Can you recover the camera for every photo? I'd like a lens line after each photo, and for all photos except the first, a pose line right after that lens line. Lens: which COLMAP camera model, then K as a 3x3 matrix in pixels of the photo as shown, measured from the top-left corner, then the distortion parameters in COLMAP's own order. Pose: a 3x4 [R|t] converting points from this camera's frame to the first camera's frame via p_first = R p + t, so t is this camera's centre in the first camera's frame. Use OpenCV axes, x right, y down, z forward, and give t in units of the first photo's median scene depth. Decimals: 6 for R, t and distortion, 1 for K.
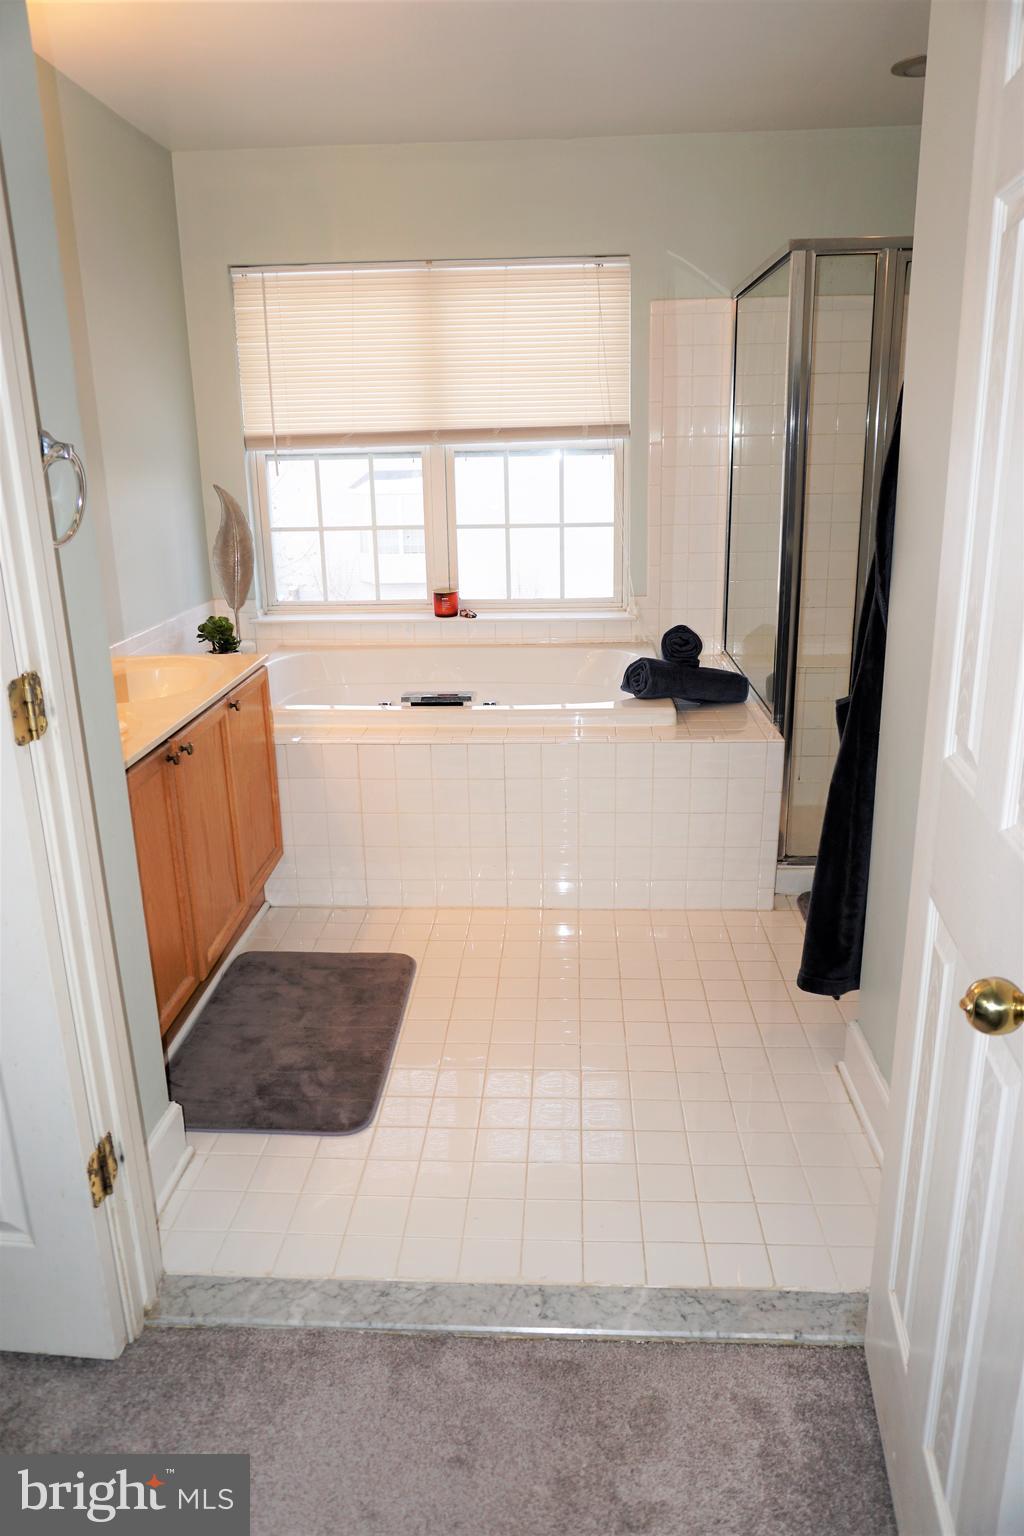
lens RADIAL K [[1034.0, 0, 509.3], [0, 1034.0, 775.7], [0, 0, 1]] dist [-0.068692, 0.053252]
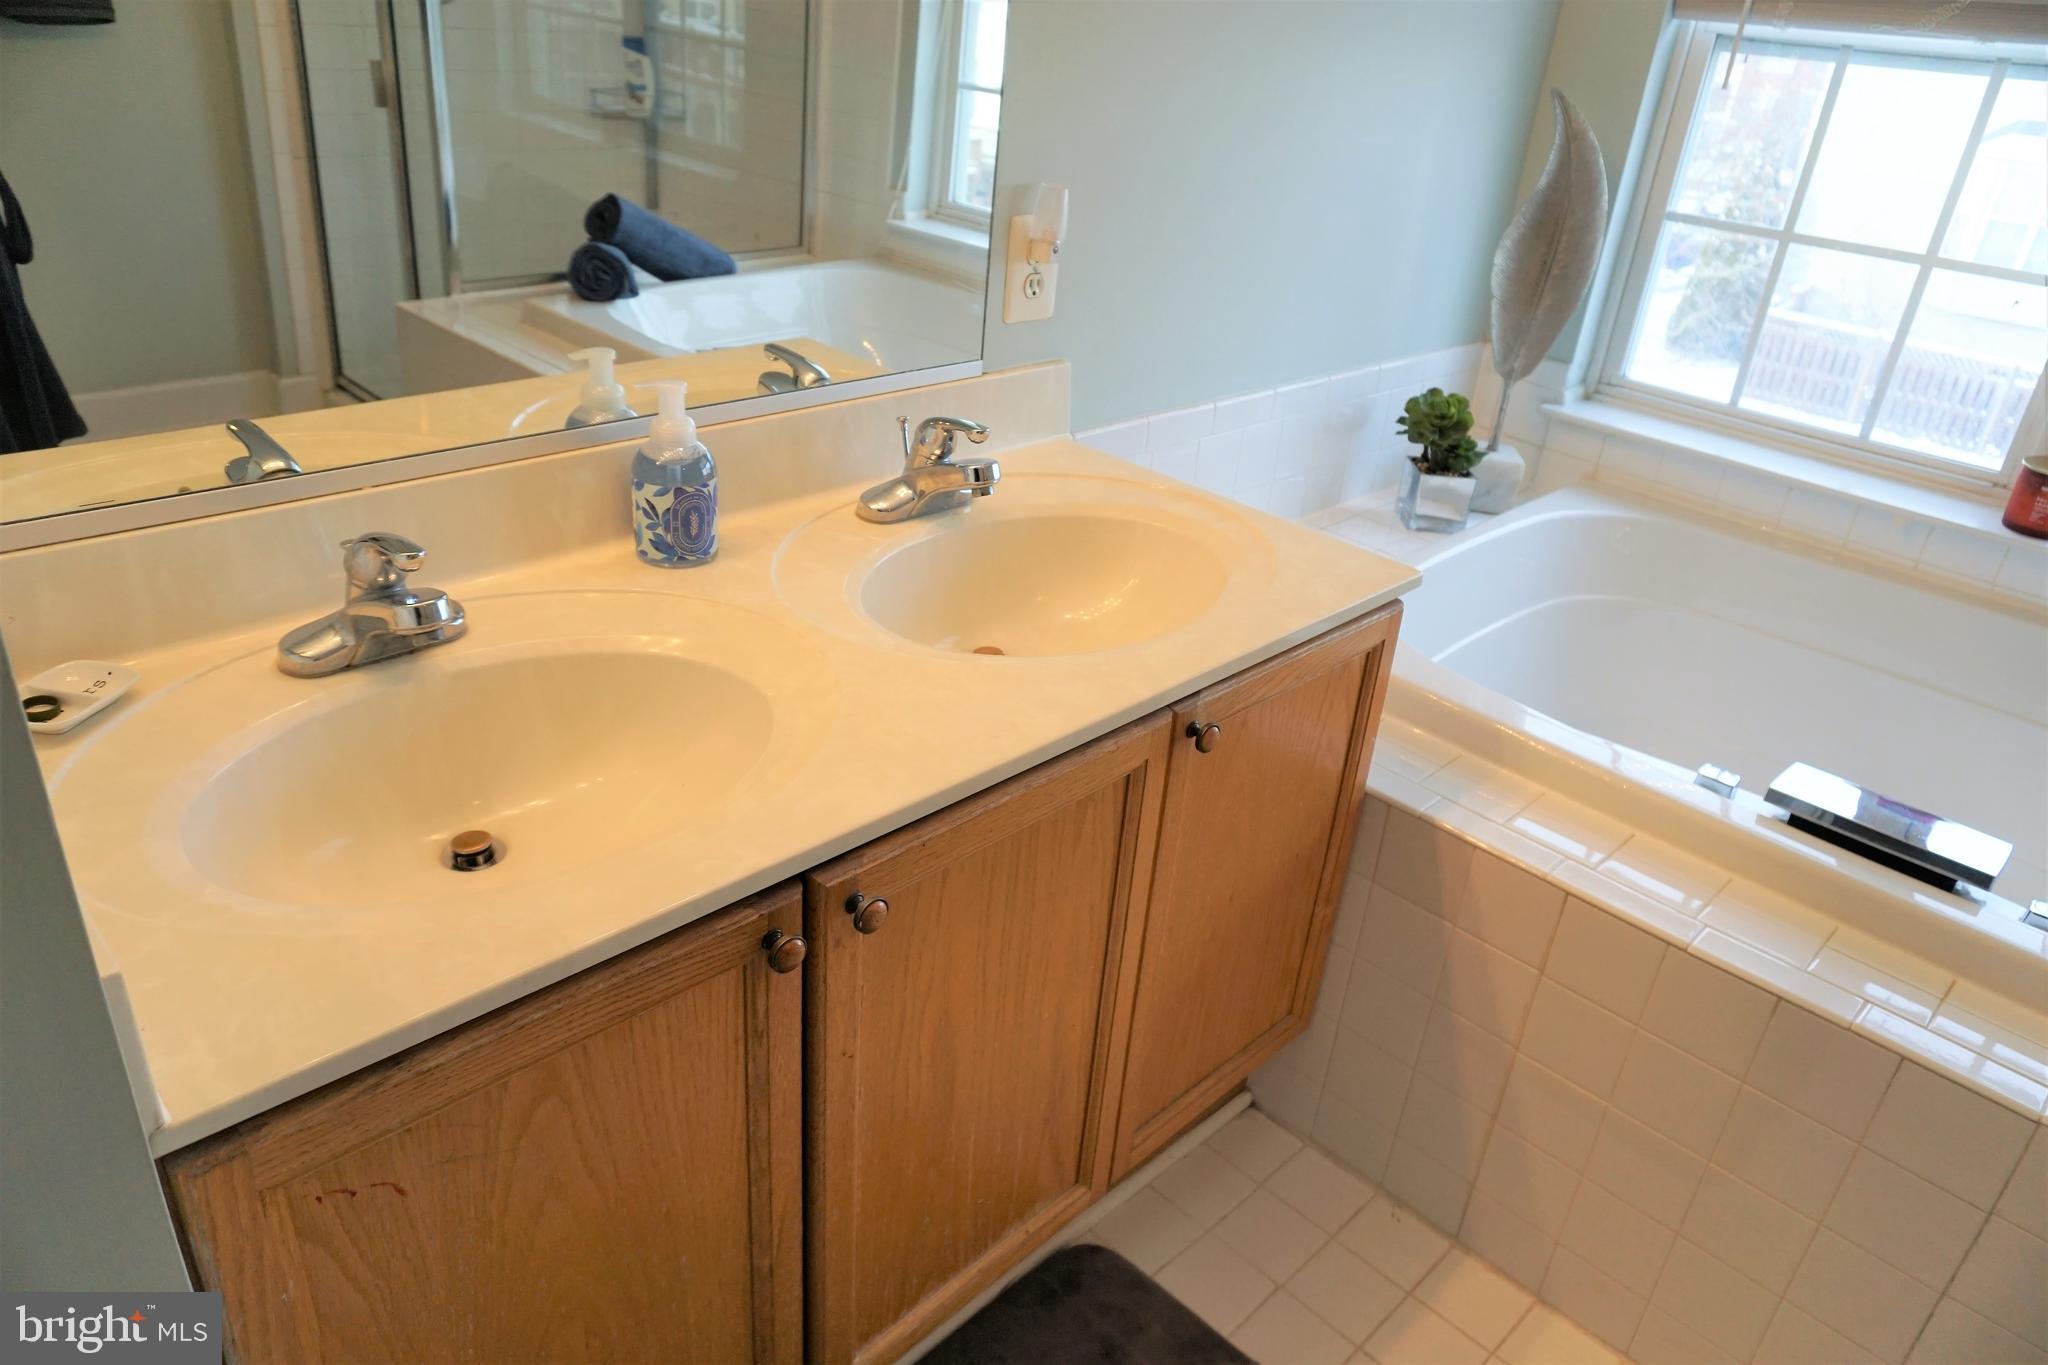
lens RADIAL K [[1378.7, 0, 1024.0], [0, 1378.7, 682.5], [0, 0, 1]] dist [-0.068692, 0.053252]
pose [[0.738086, 0.372889, -0.562302, -0.038465], [-0.290085, 0.927822, 0.234514, -0.118602], [0.609164, -0.009976, 0.792982, 0.400875]]
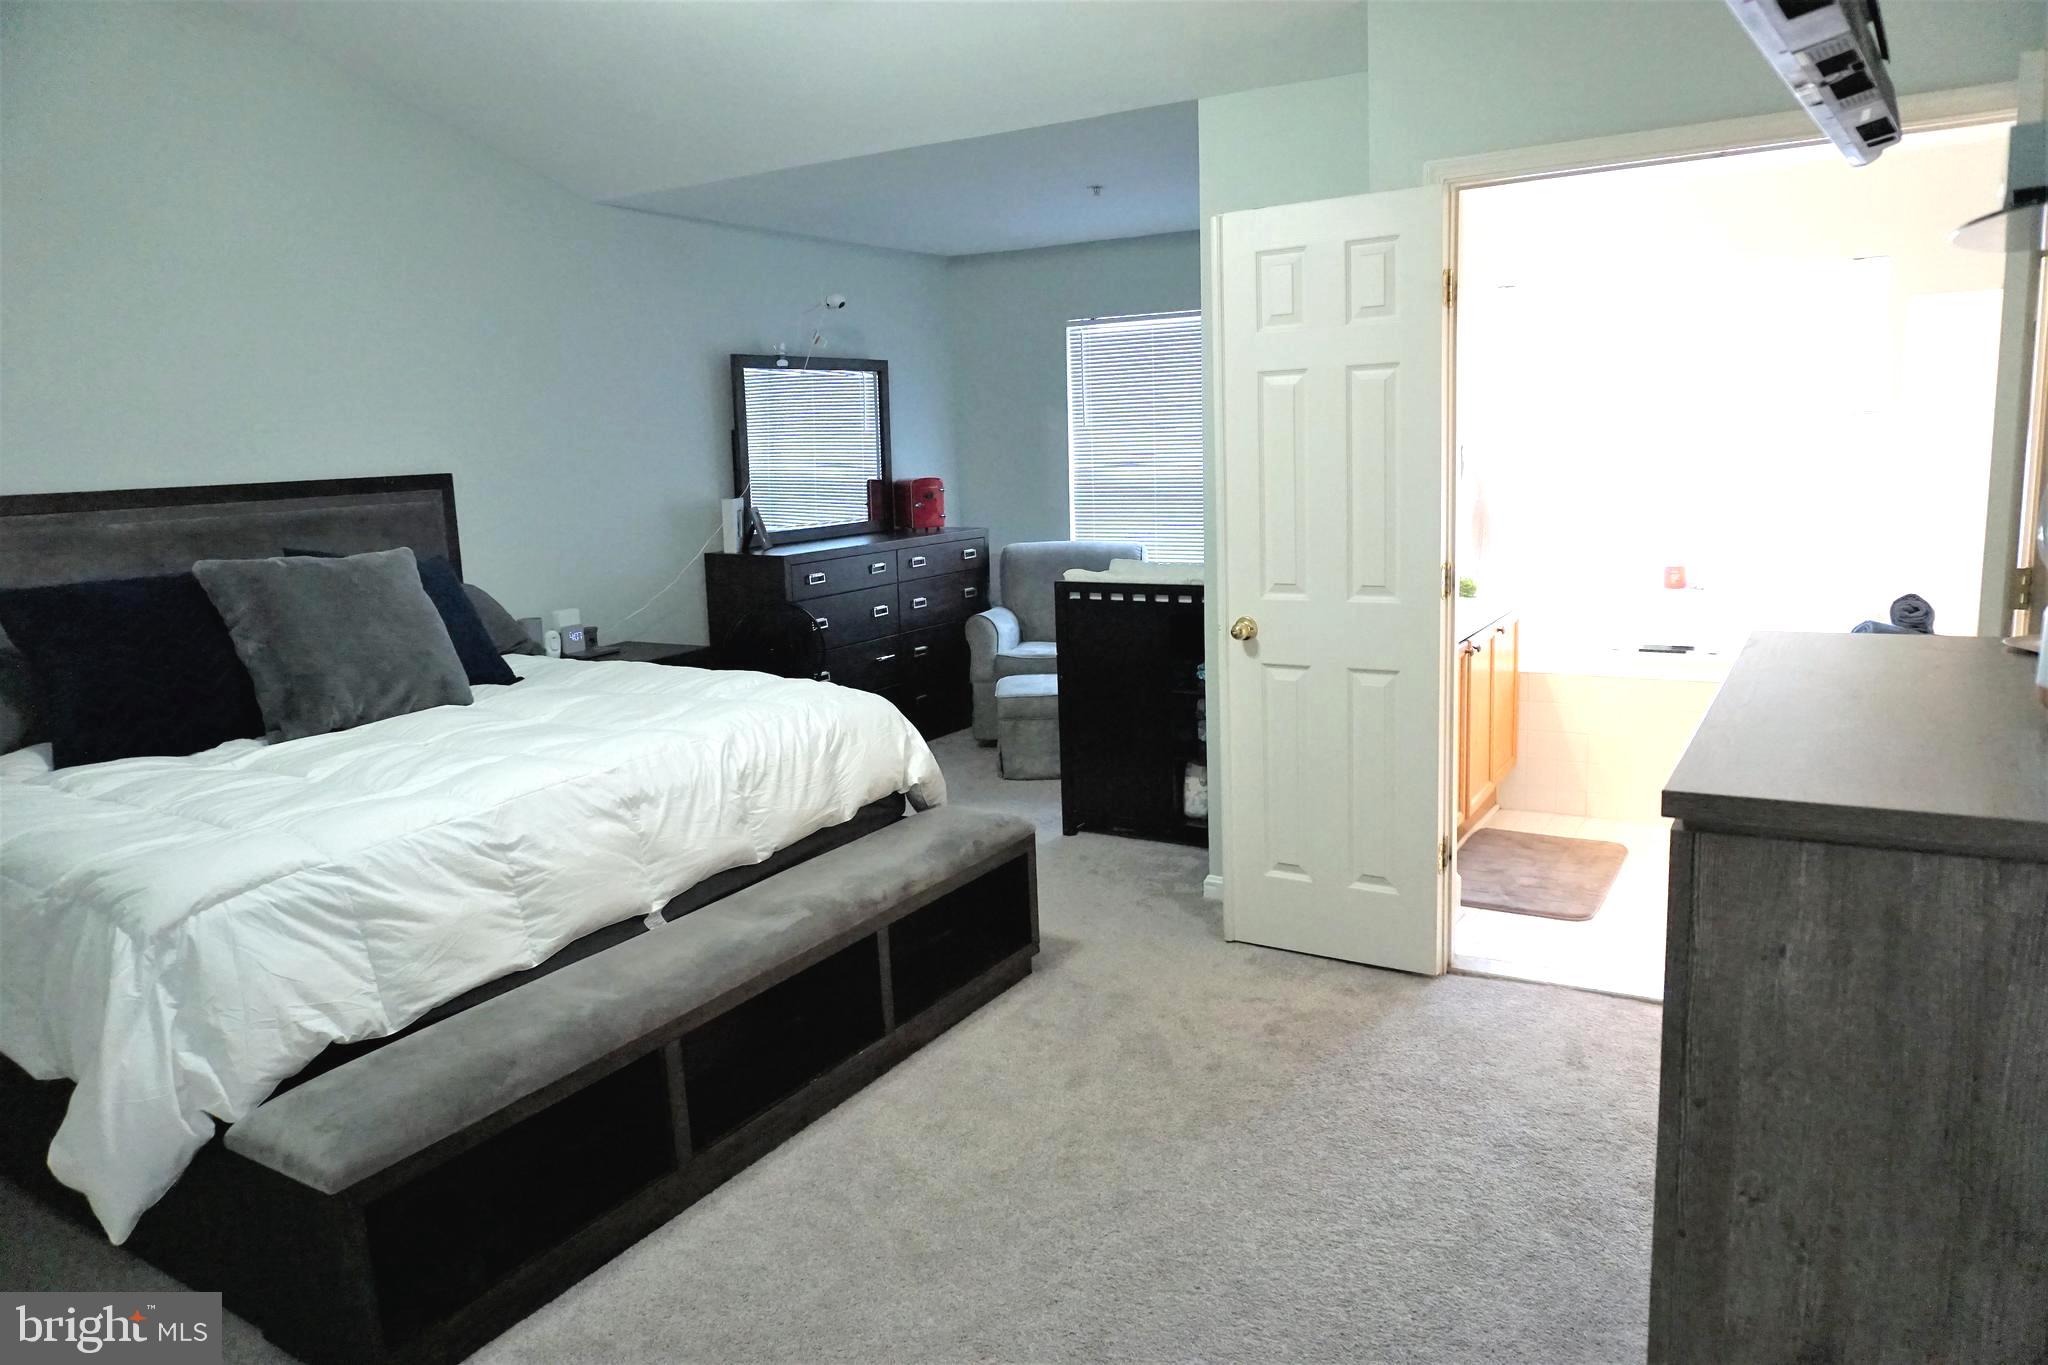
lens RADIAL K [[1378.7, 0, 1024.0], [0, 1378.7, 682.5], [0, 0, 1]] dist [-0.068692, 0.053252]
pose [[0.878471, 0.069057, -0.472779, 0.020510], [-0.126112, 0.987923, -0.090026, 0.158701], [0.460852, 0.138708, 0.876570, -0.551490]]
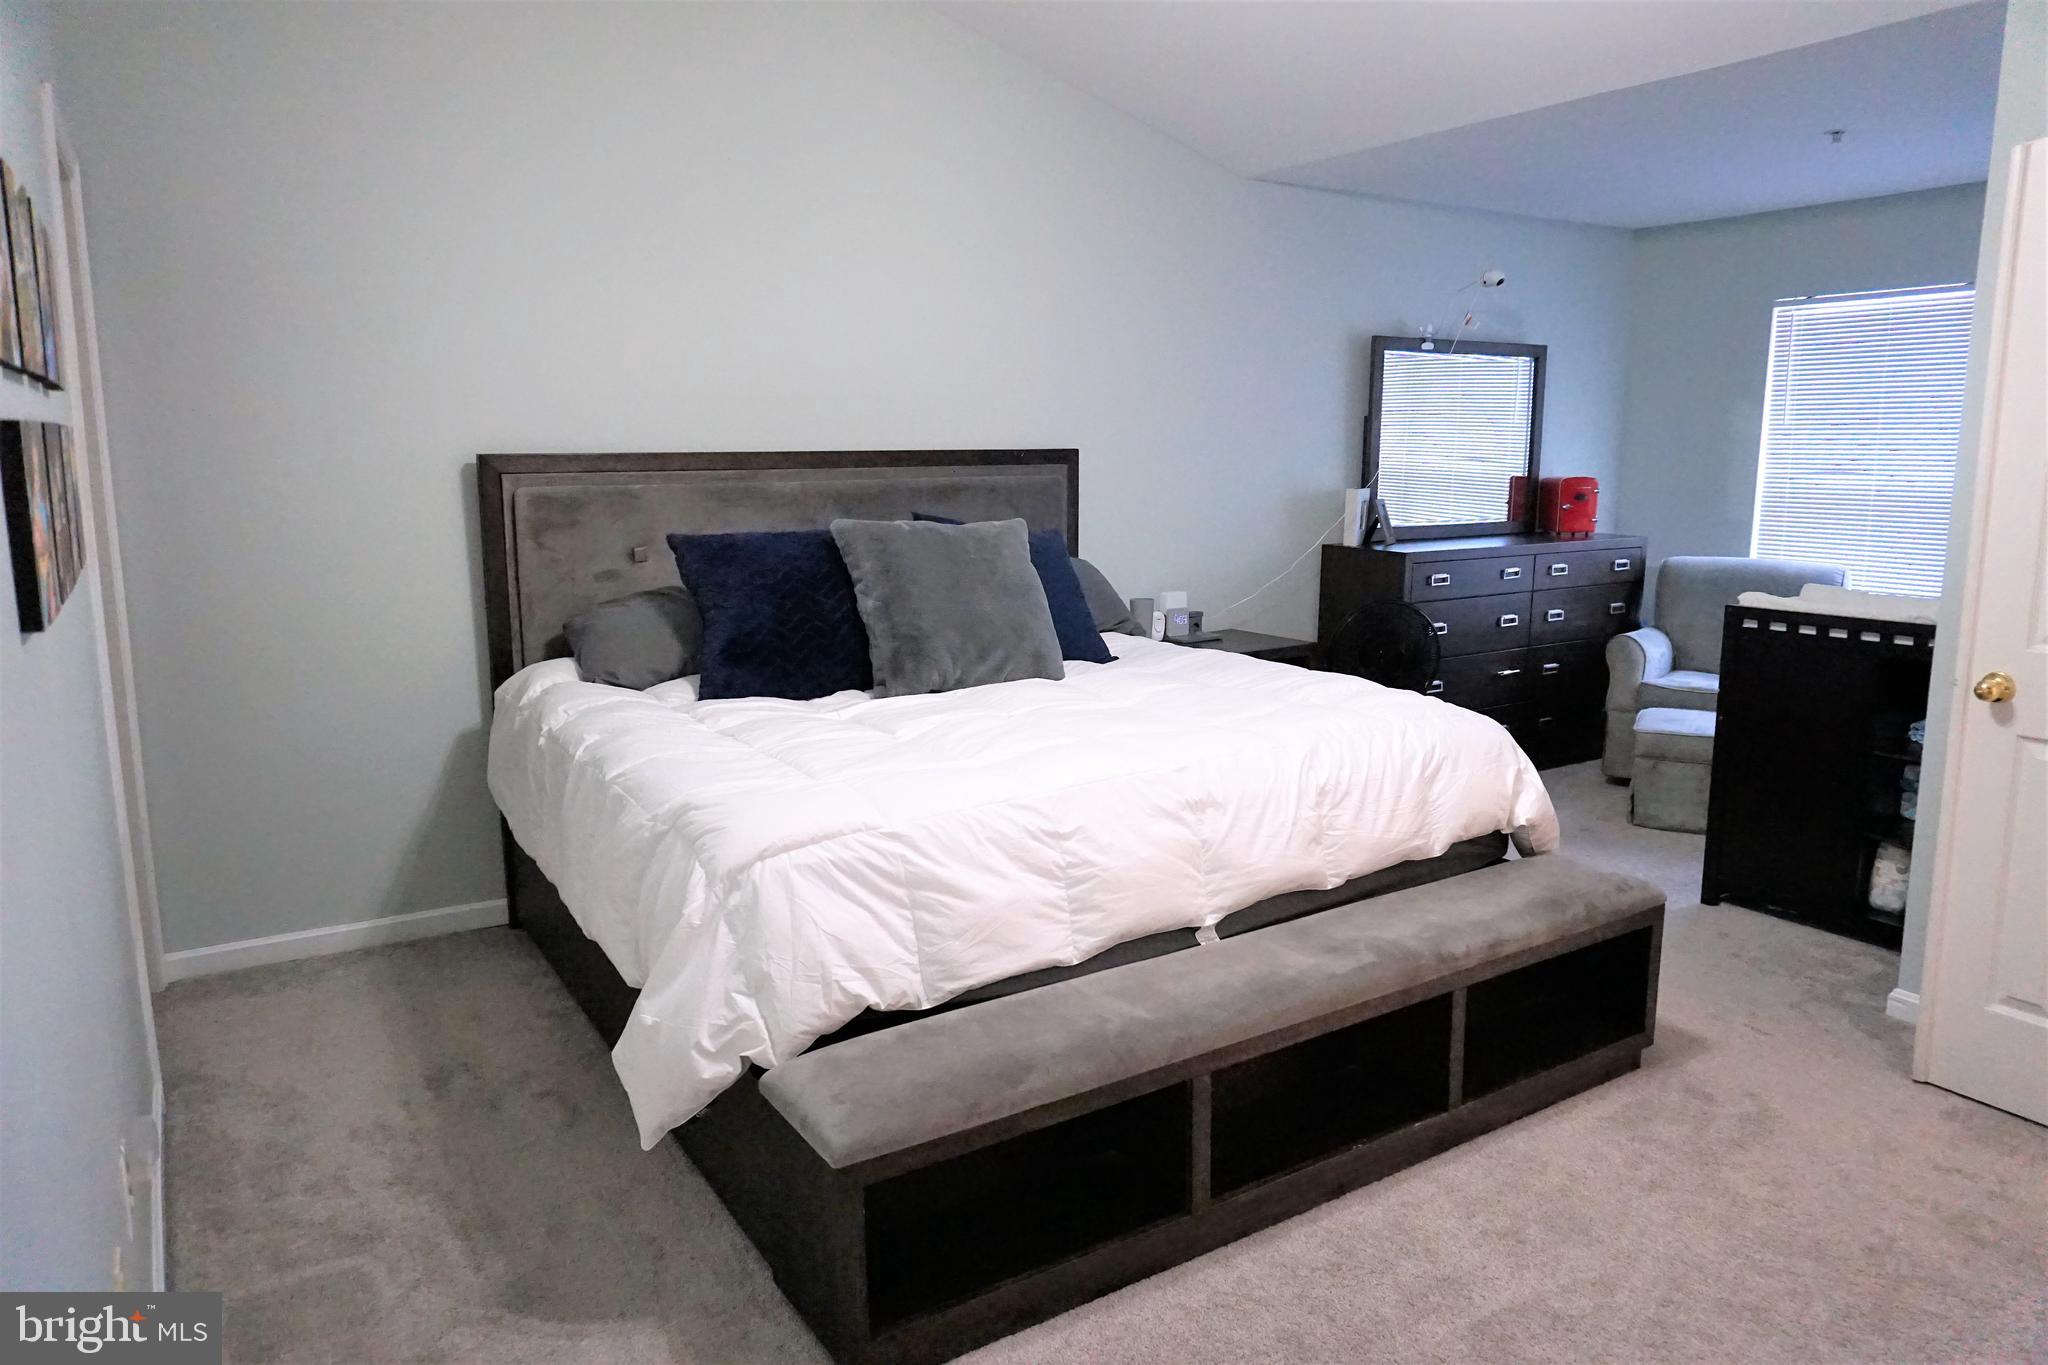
lens RADIAL K [[1341.5, 0, 1024.0], [0, 1341.5, 682.5], [0, 0, 1]] dist [-0.062074, 0.056997]
pose [[0.570199, 0.155073, -0.806737, -0.024188], [-0.253602, 0.967285, 0.006689, 0.141786], [0.781383, 0.200777, 0.590872, -0.474926]]
